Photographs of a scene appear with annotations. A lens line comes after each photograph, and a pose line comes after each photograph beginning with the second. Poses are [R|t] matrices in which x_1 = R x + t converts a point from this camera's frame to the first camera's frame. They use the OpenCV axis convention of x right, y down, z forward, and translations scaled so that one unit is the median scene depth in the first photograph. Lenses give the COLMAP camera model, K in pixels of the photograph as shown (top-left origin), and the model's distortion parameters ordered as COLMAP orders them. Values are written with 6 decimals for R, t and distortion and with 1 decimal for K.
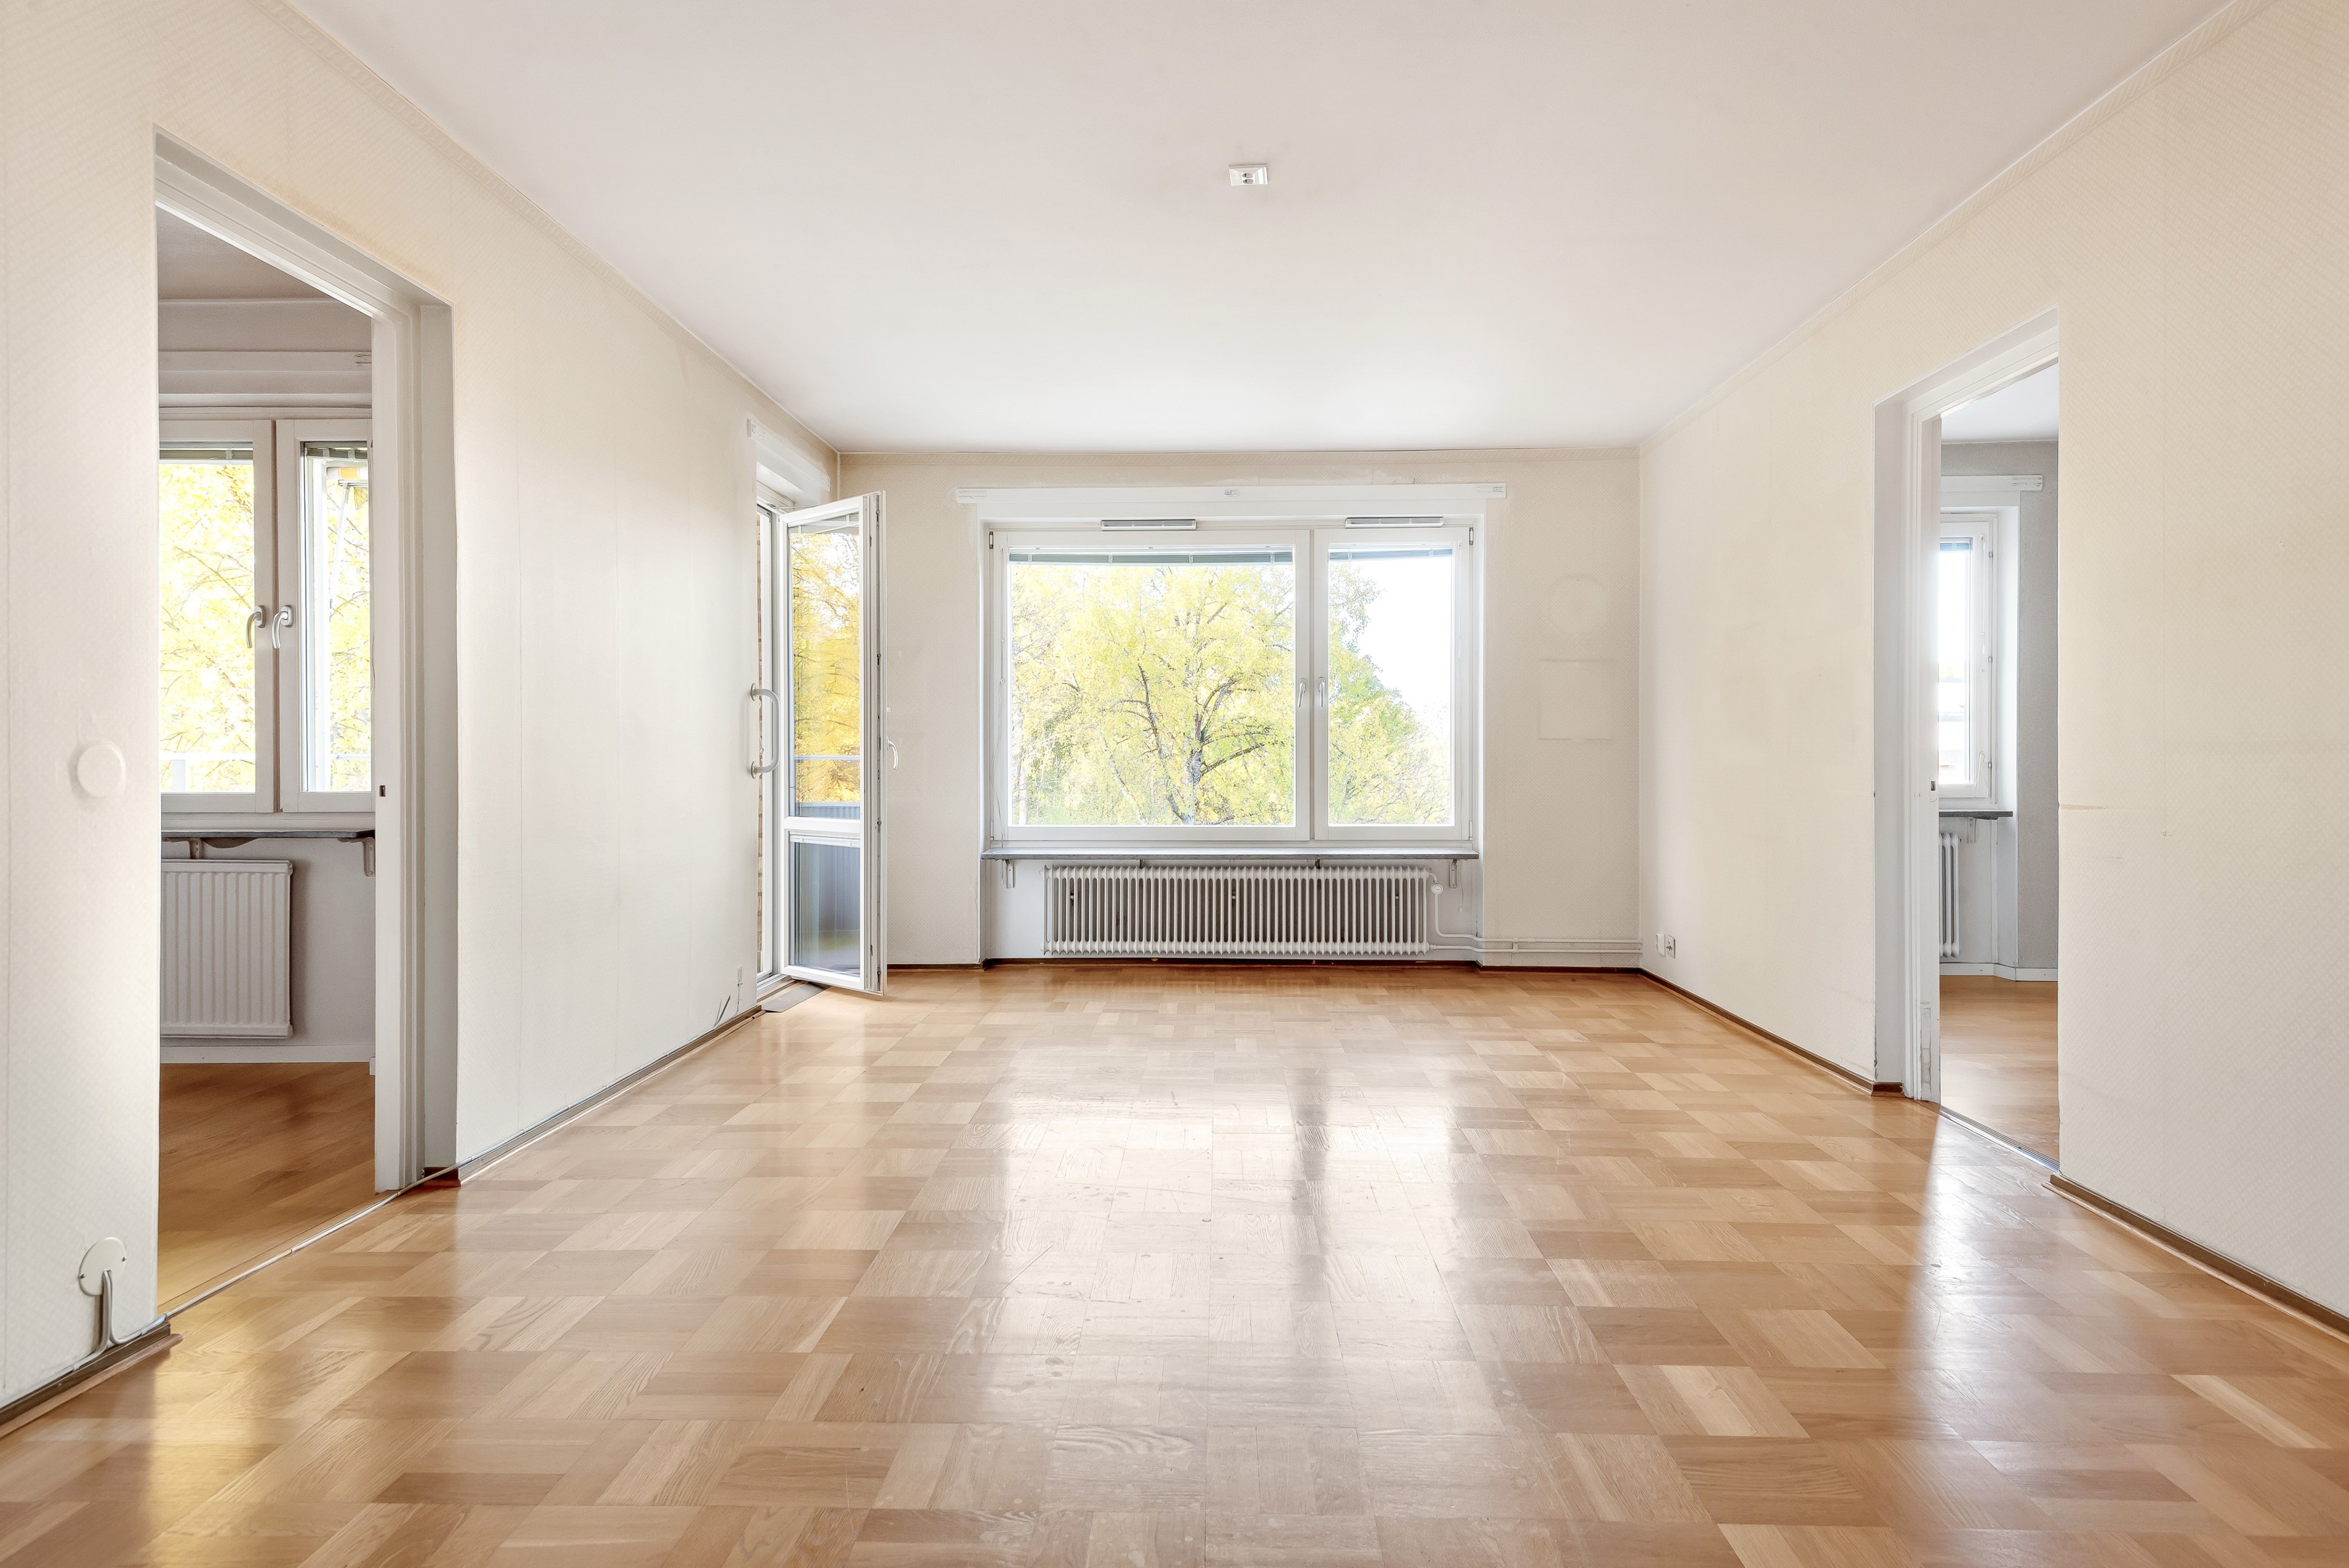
lens RADIAL K [[1199.9, 0, 1302.0], [0, 1199.9, 759.5], [0, 0, 1]] dist [0.015677, -0.000718]
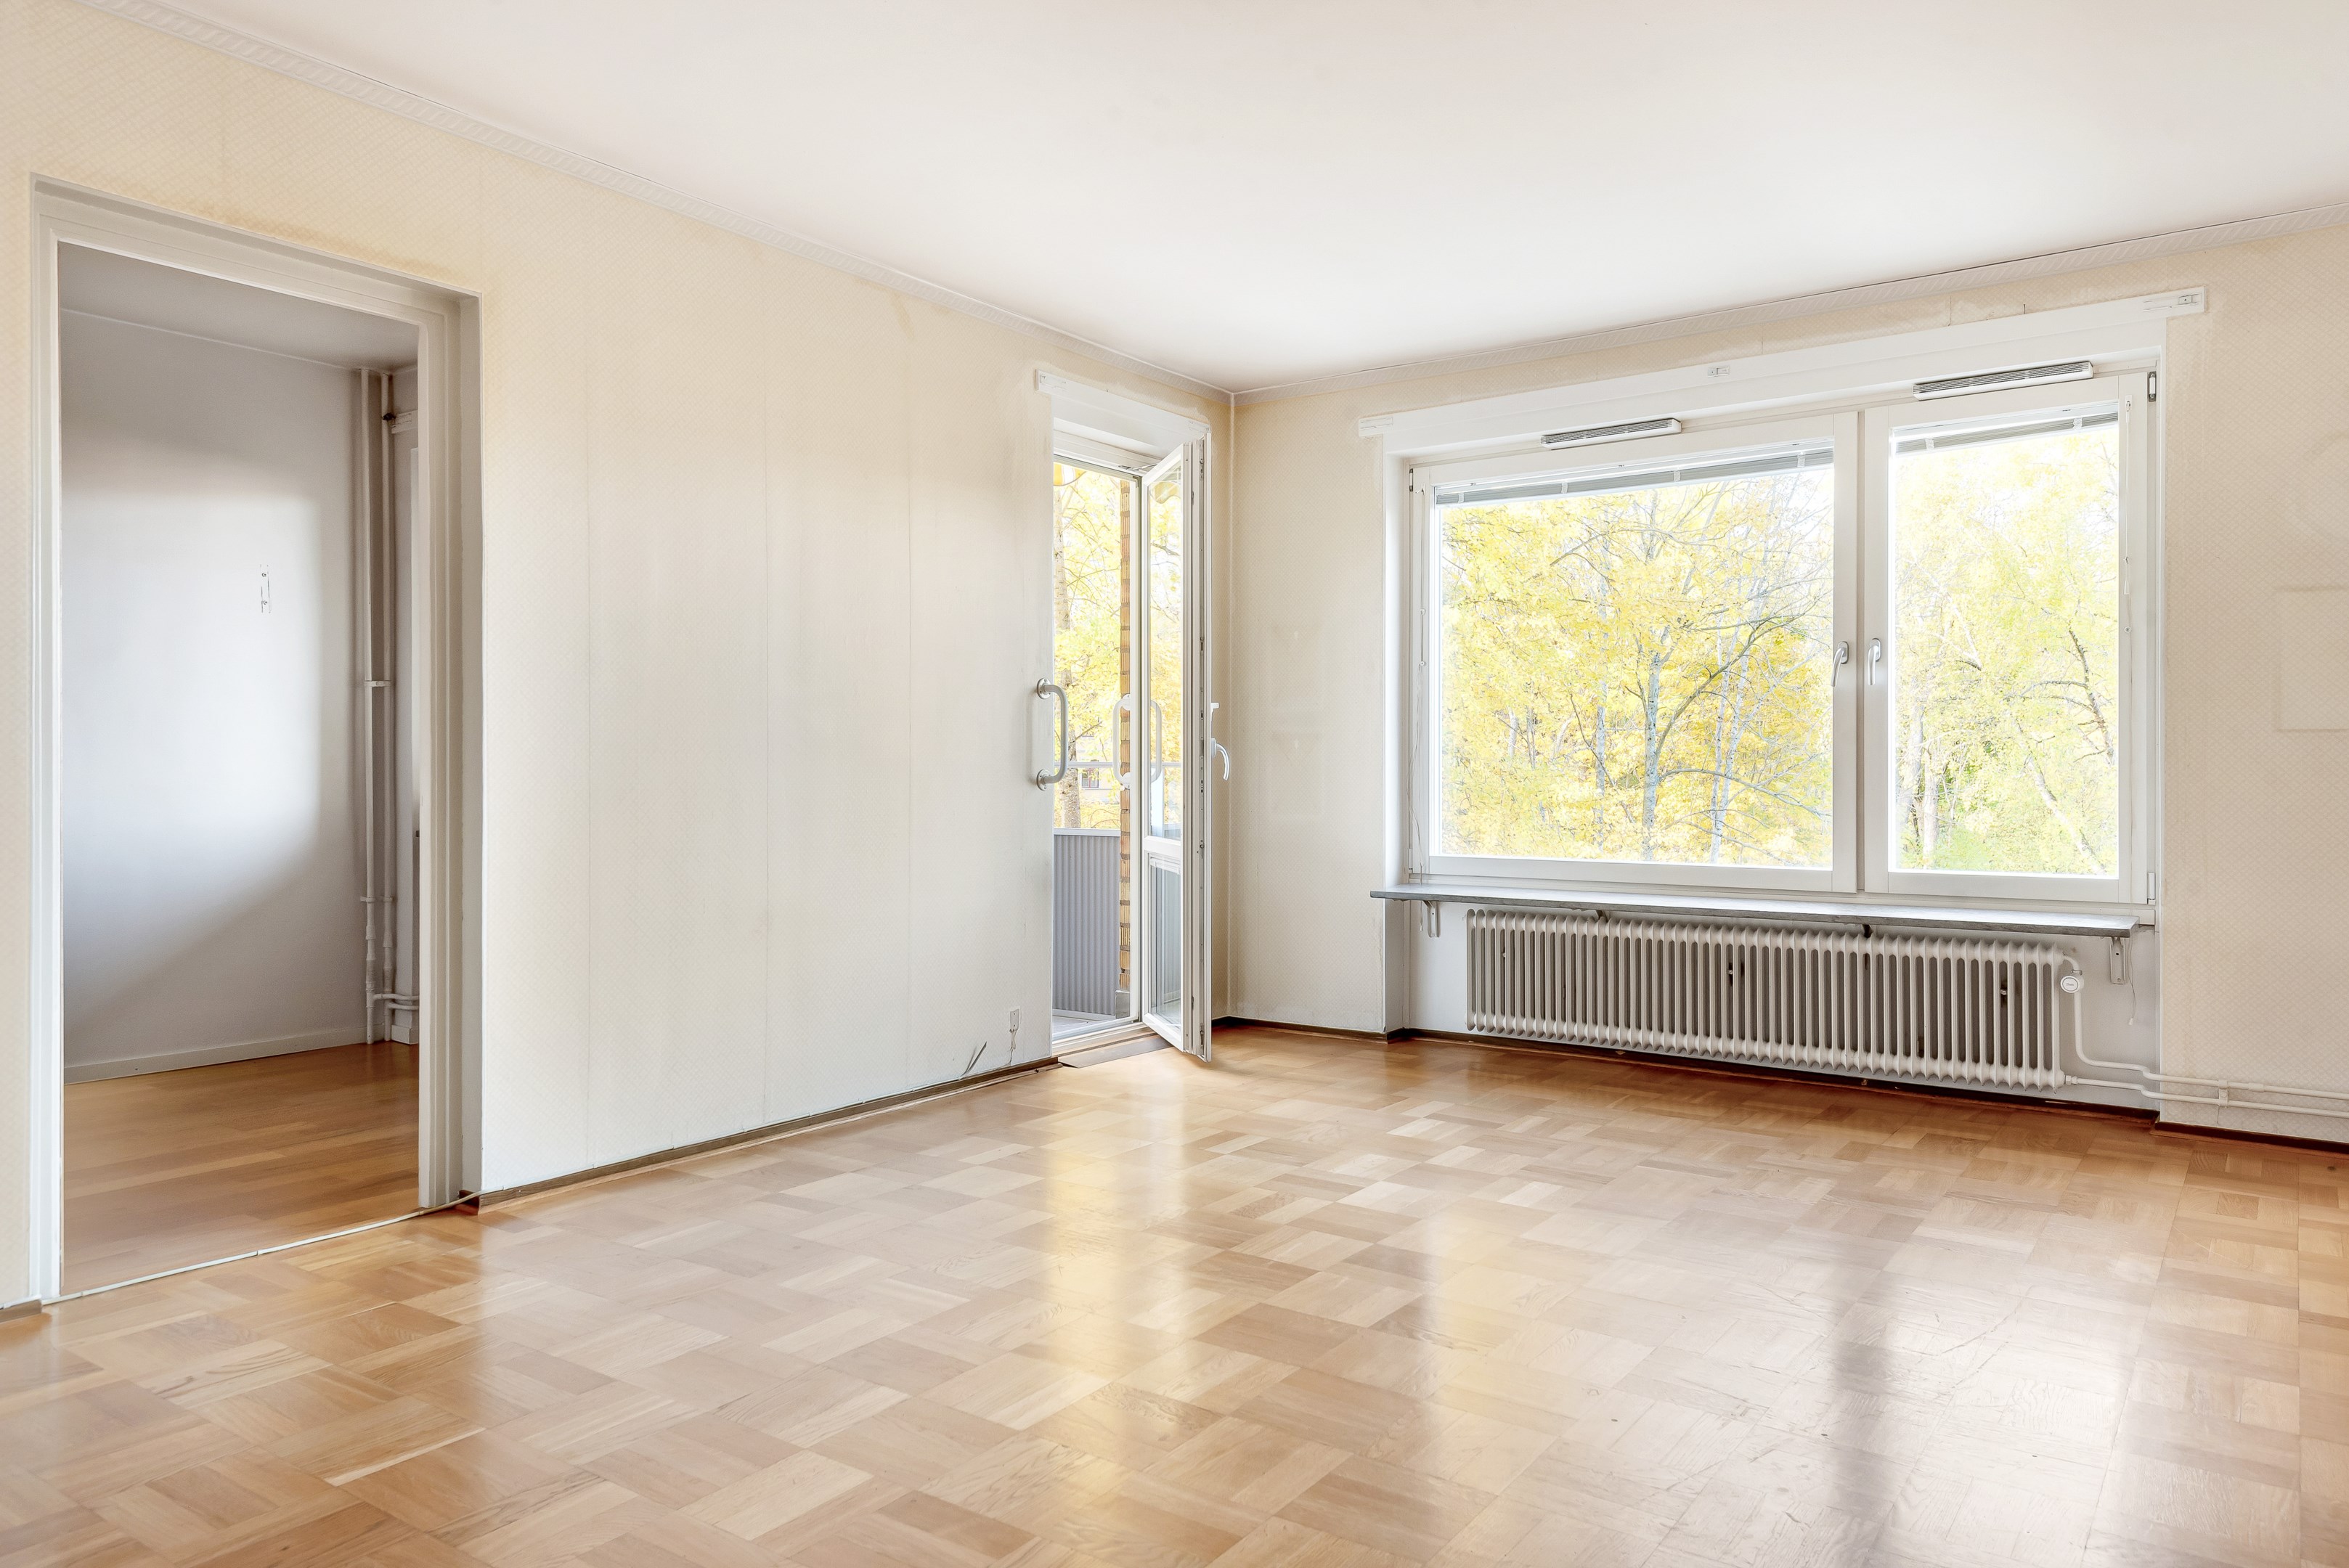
lens RADIAL K [[1538.8, 0, 1172.2], [0, 1538.8, 769.7], [0, 0, 1]] dist [0.004736, -0.001080]
pose [[0.832036, 0.000776, -0.554721, 0.162226], [0.000203, 0.999999, 0.001704, -0.000356], [0.554722, -0.001530, 0.832035, 0.109032]]
